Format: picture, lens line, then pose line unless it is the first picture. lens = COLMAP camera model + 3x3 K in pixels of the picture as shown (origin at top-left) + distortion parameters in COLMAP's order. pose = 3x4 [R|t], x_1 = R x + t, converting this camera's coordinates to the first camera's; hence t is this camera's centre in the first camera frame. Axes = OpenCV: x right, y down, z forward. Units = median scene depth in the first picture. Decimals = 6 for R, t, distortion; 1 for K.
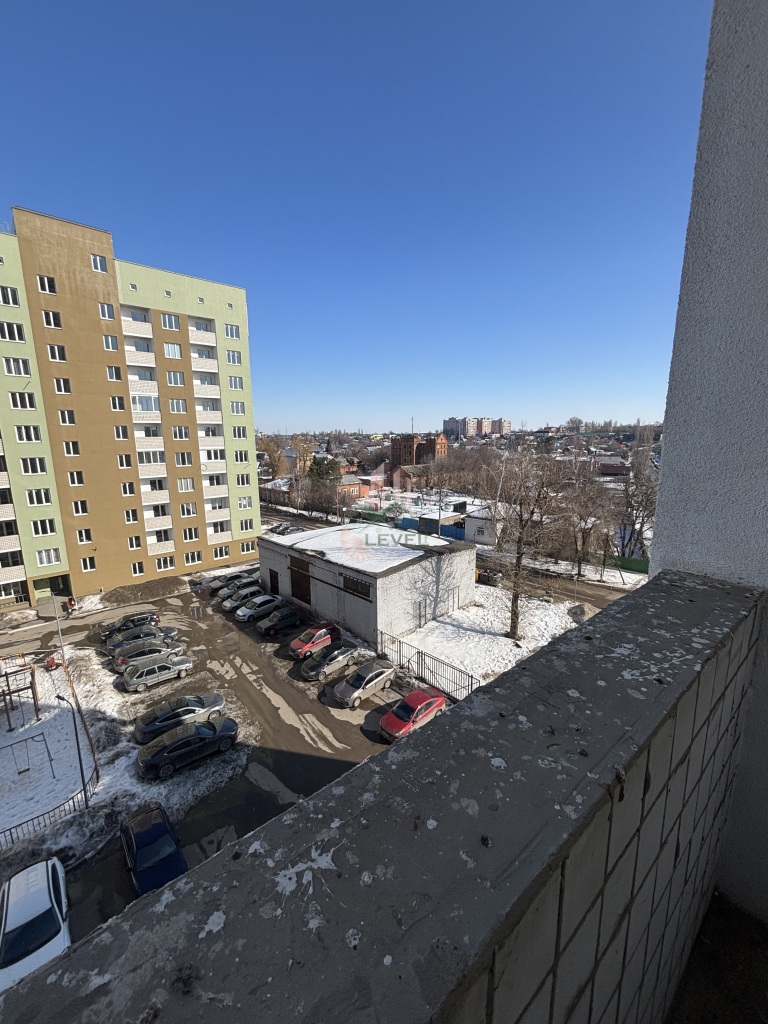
lens RADIAL K [[412.2, 0, 380.6], [0, 412.2, 512.6], [0, 0, 1]] dist [-0.000621, -0.000026]
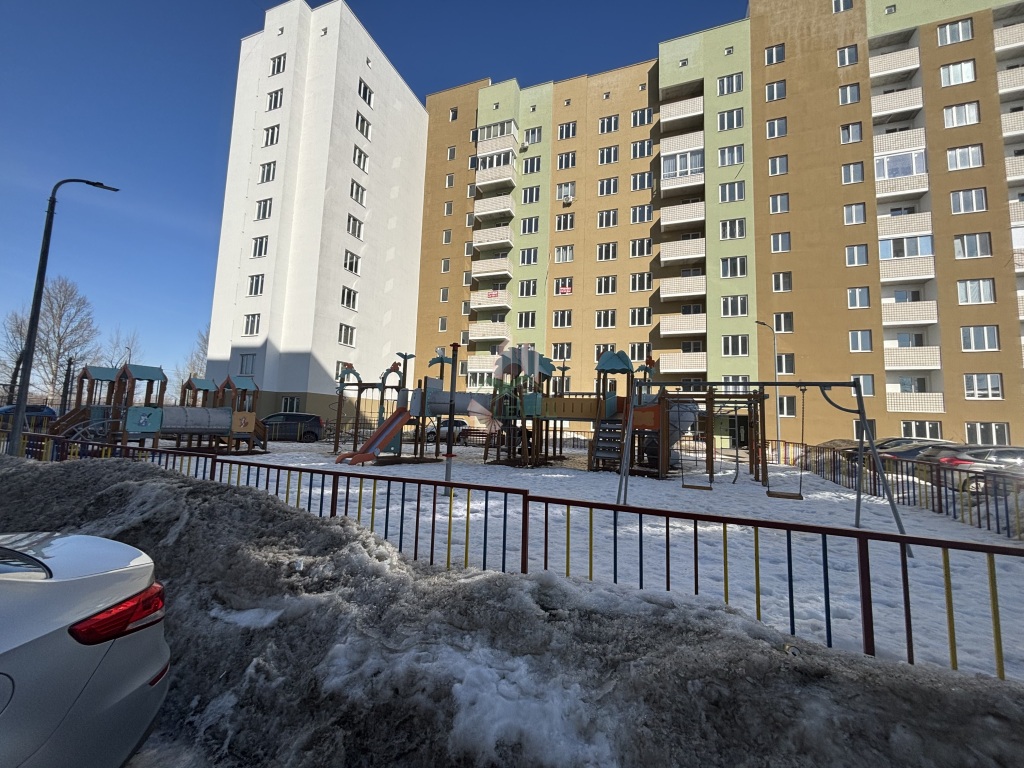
lens RADIAL K [[412.2, 0, 513.7], [0, 412.2, 385.4], [0, 0, 1]] dist [-0.000621, -0.000026]
pose [[0.461327, -0.062978, -0.884992, -0.340866], [-0.204843, 0.962968, -0.175307, 0.320210], [0.863260, 0.262159, 0.431342, 0.343021]]
